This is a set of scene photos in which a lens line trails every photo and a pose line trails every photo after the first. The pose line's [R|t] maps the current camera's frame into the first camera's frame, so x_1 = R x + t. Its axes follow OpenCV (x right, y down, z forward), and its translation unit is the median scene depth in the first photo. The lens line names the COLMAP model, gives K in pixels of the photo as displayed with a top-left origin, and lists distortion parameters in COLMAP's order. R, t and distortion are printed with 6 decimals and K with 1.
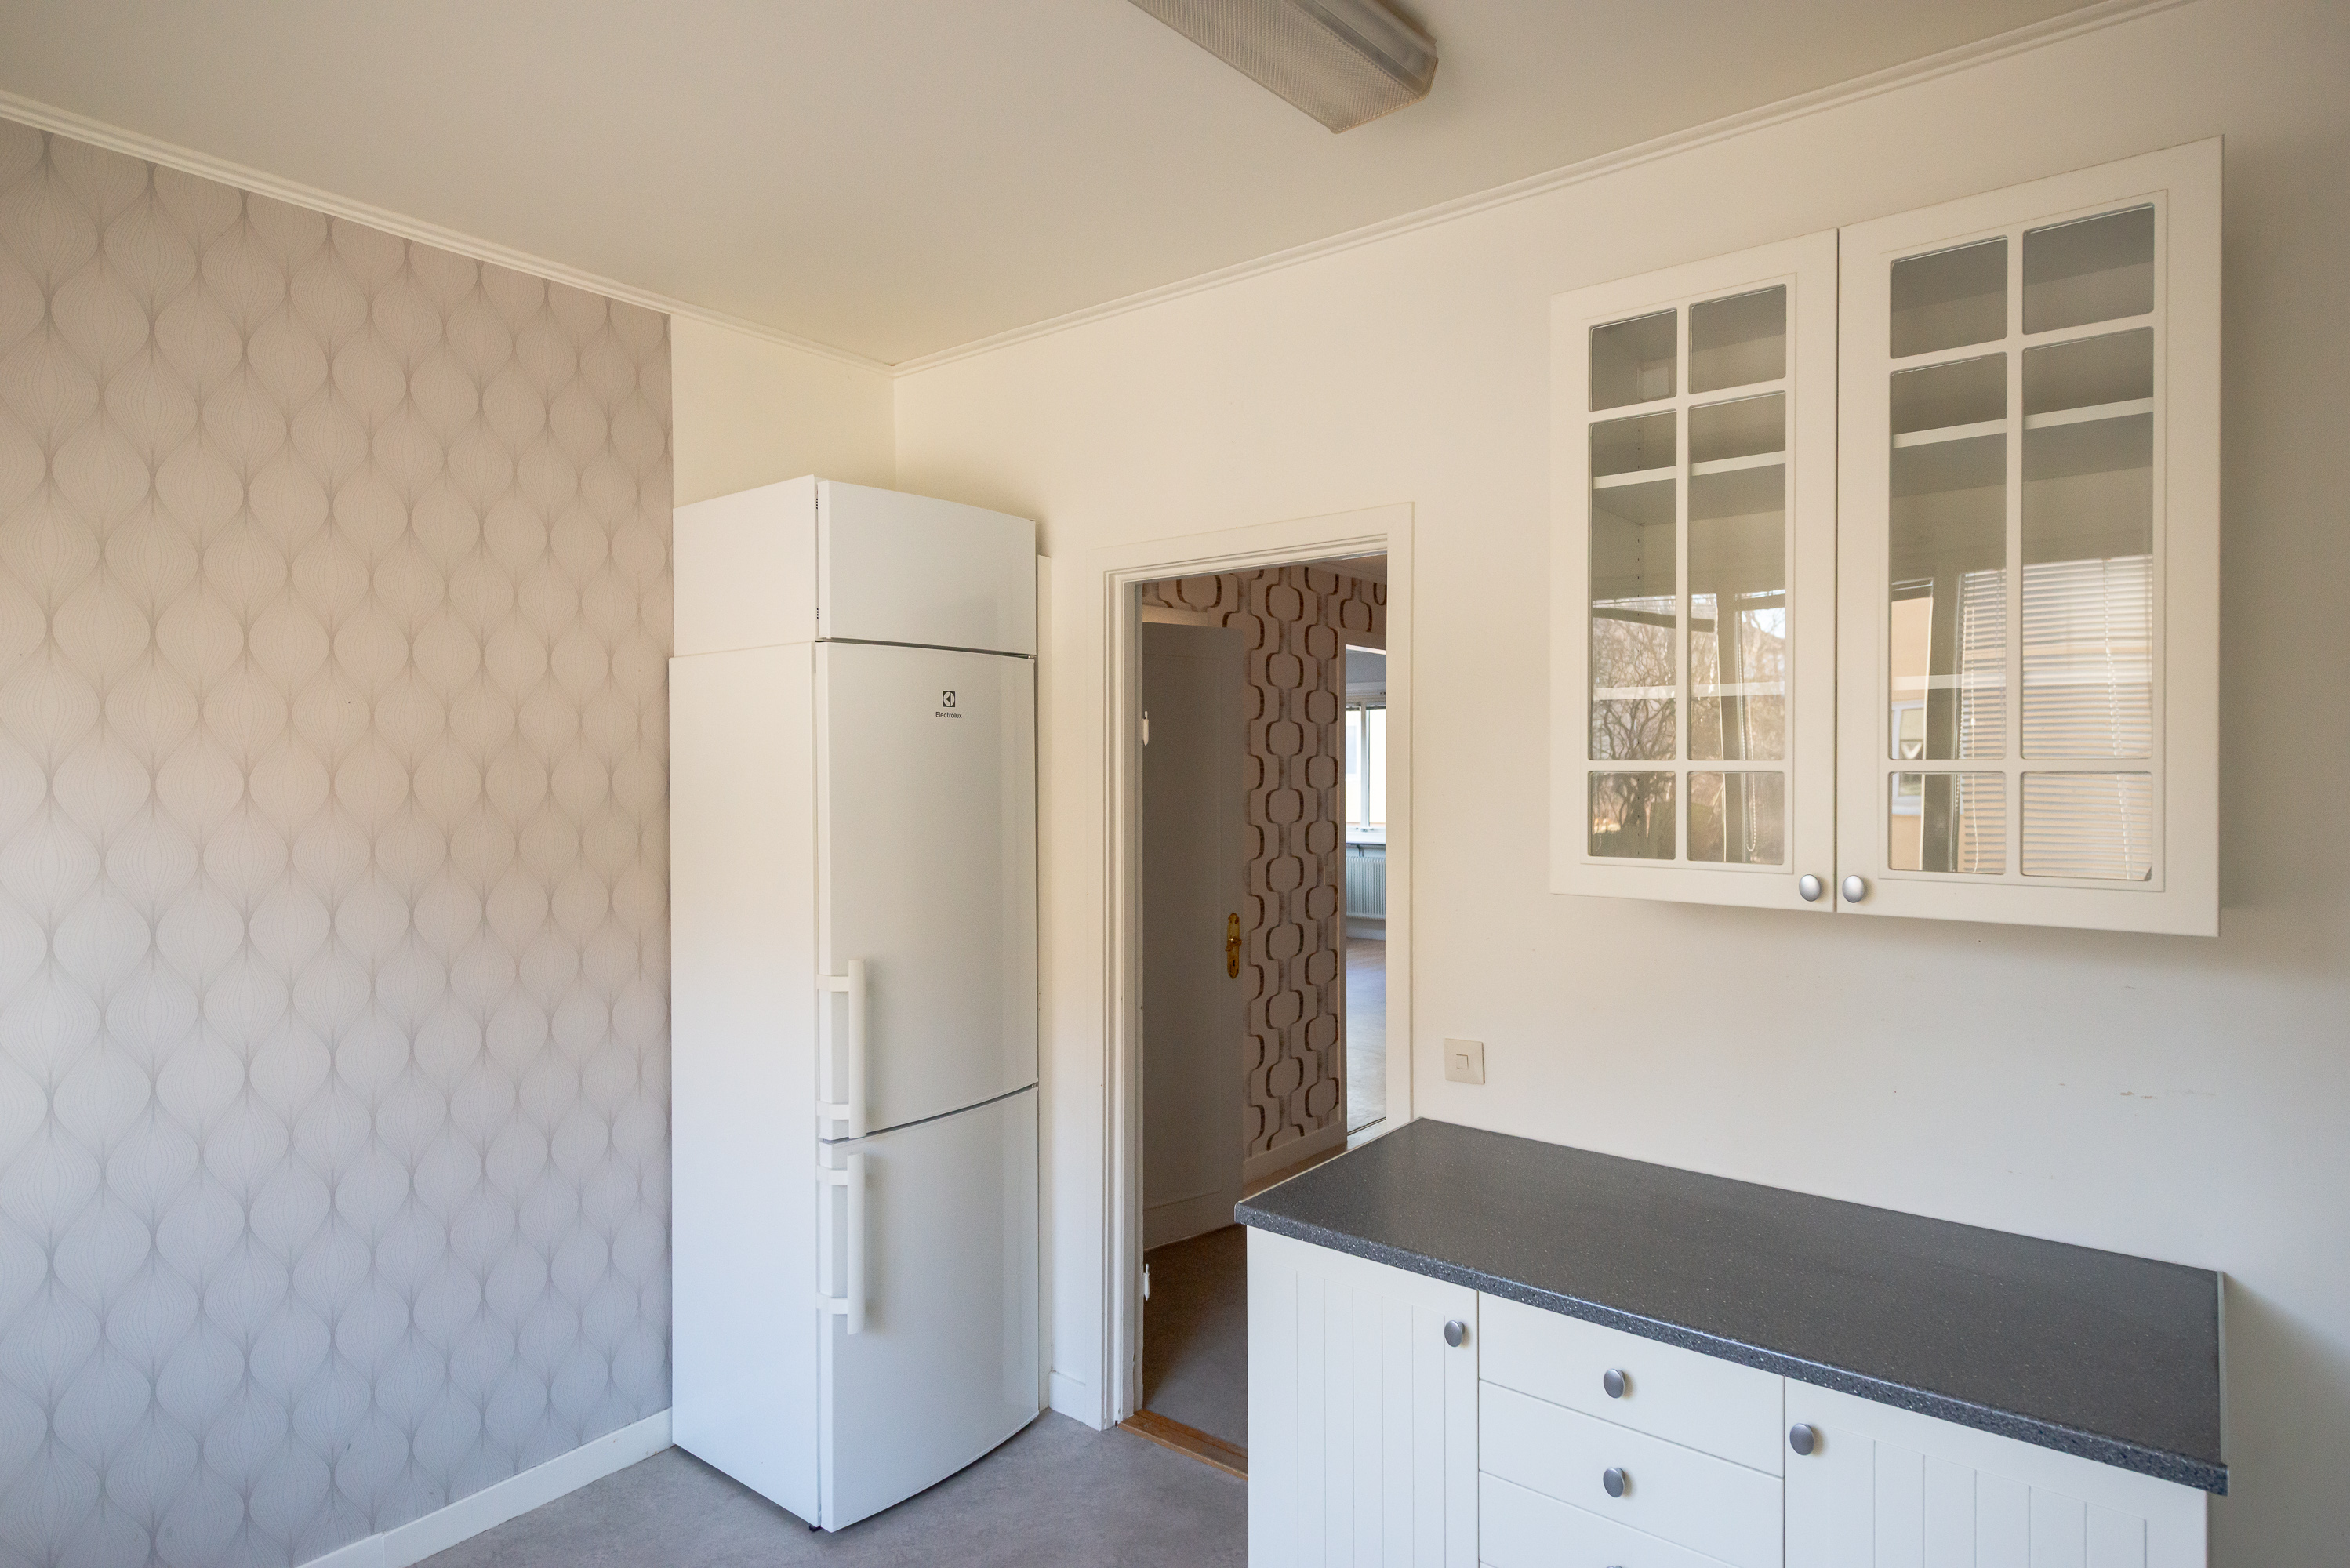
lens RADIAL K [[1285.2, 0, 1181.2], [0, 1285.2, 765.8], [0, 0, 1]] dist [0.003633, 0.000138]
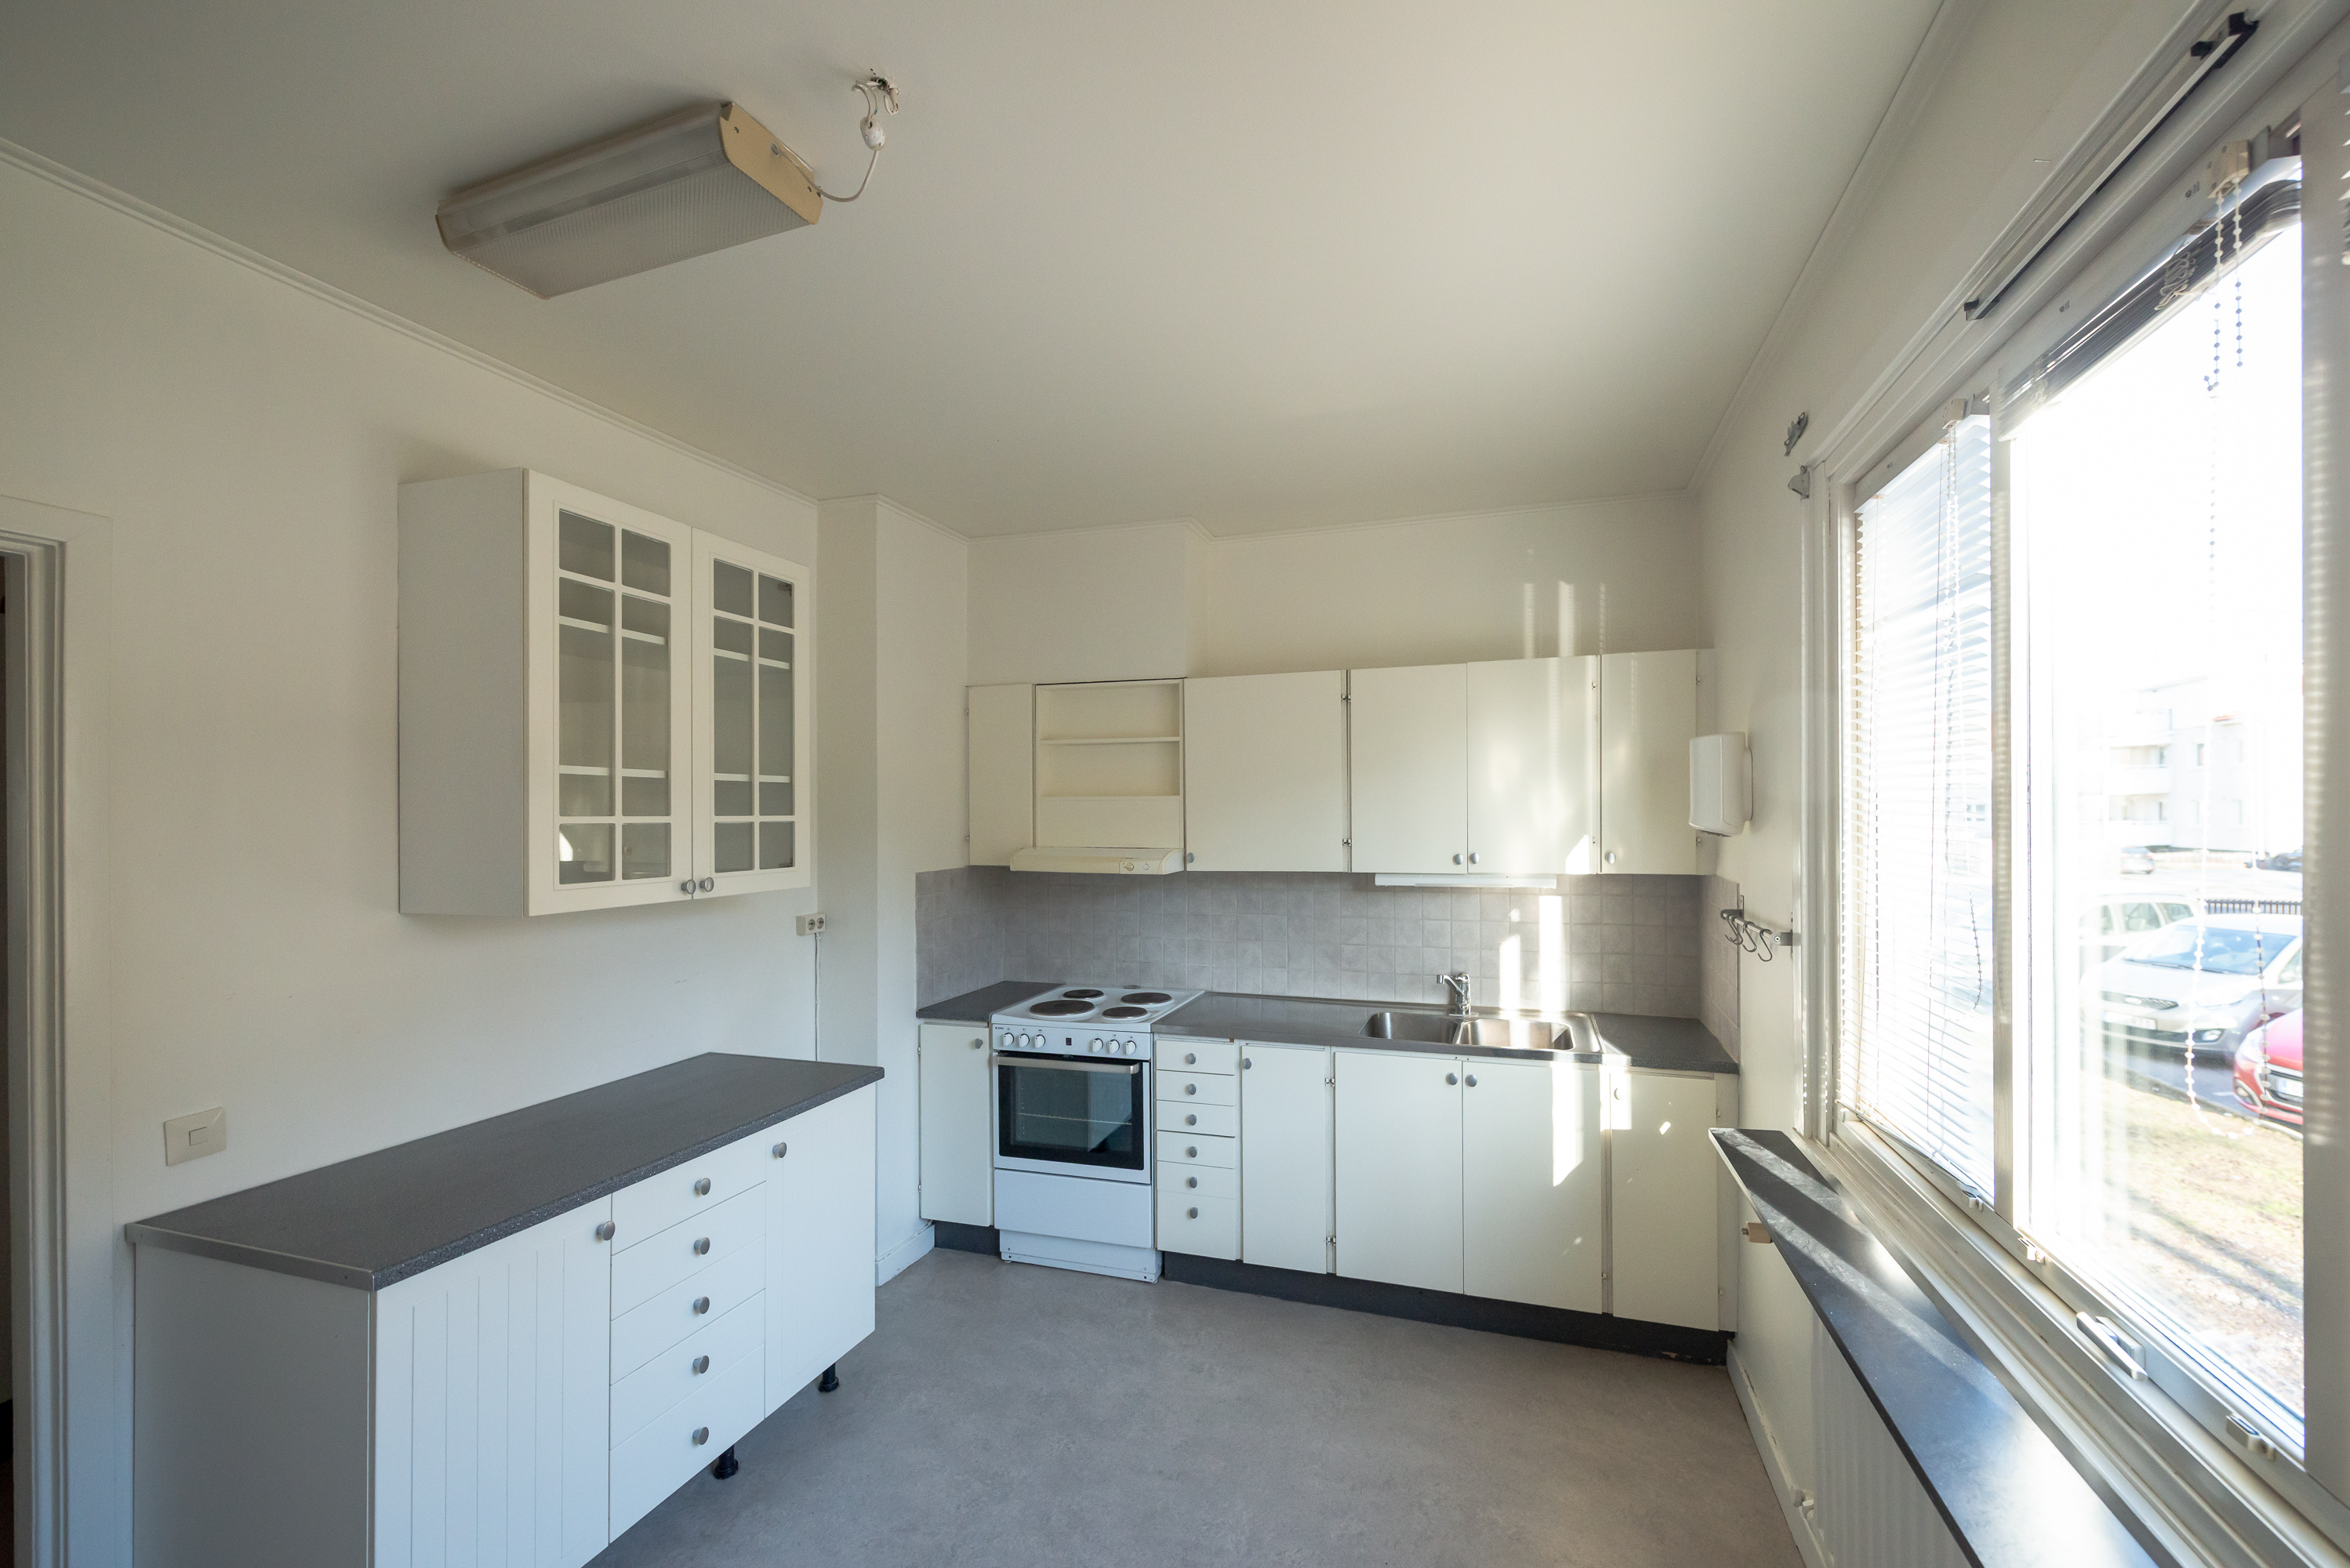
lens RADIAL K [[959.0, 0, 1179.0], [0, 959.0, 807.0], [0, 0, 1]] dist [0.002613, -0.000519]
pose [[-0.332145, 0.005309, 0.943213, -0.990744], [0.003997, 0.999983, -0.004221, -0.007903], [-0.943220, 0.002369, -0.332161, 0.781587]]
